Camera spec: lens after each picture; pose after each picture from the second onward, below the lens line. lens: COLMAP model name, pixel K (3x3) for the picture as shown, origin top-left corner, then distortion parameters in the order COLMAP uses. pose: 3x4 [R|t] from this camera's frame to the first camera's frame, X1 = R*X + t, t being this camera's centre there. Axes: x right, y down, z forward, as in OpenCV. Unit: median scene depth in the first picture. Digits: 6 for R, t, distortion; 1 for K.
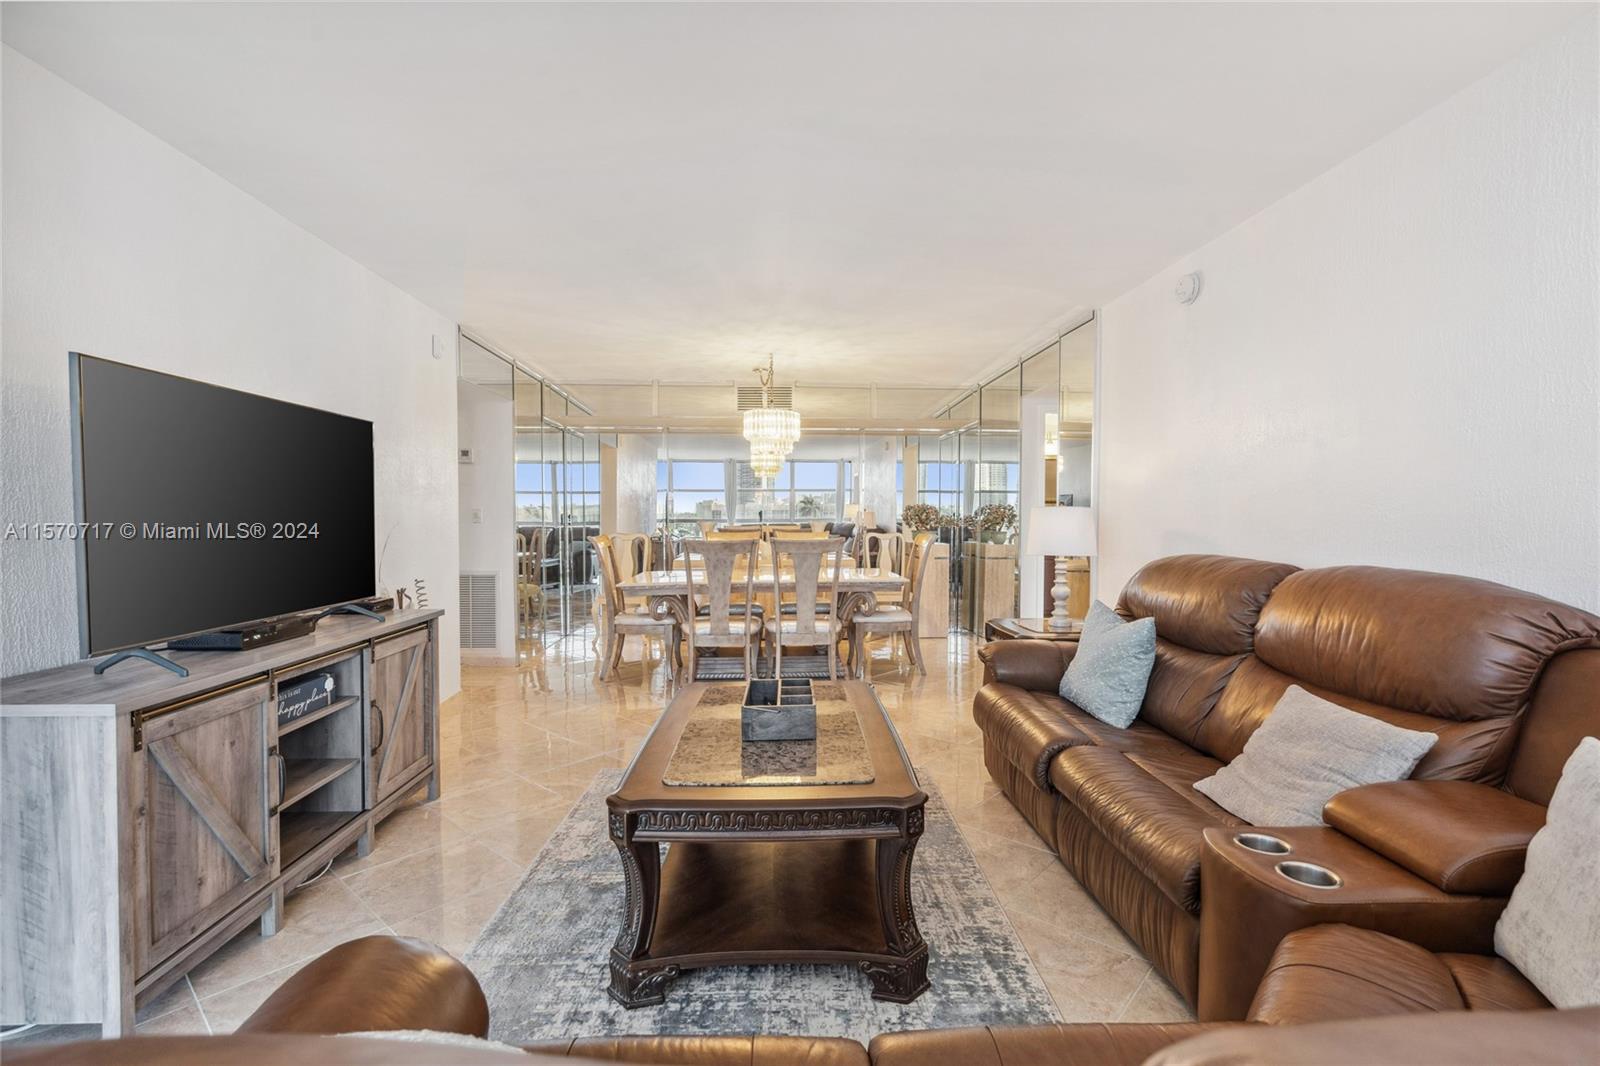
lens RADIAL K [[732.6, 0, 804.2], [0, 732.6, 530.3], [0, 0, 1]] dist [-0.014155, 0.001385]
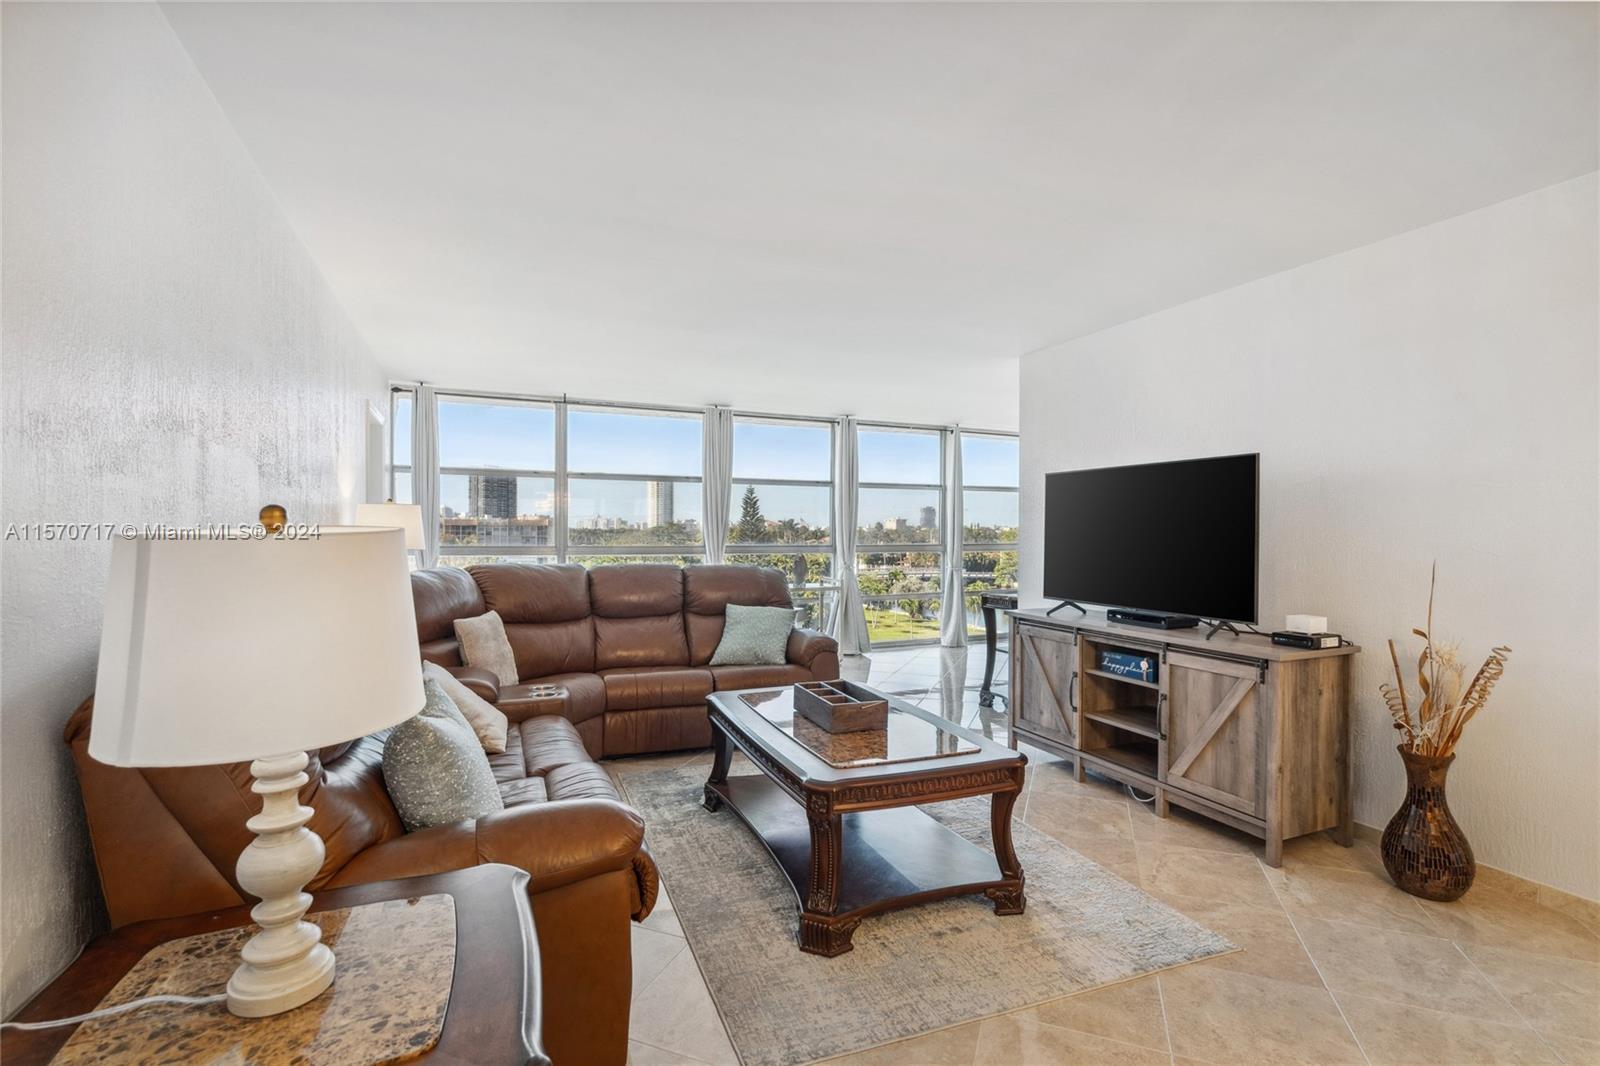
lens RADIAL K [[732.6, 0, 802.0], [0, 732.6, 542.3], [0, 0, 1]] dist [-0.014155, 0.001385]
pose [[-0.941044, -0.010155, -0.338132, 0.435375], [-0.020808, 0.999394, 0.027894, -0.046259], [0.337644, 0.033286, -0.940685, 2.139596]]
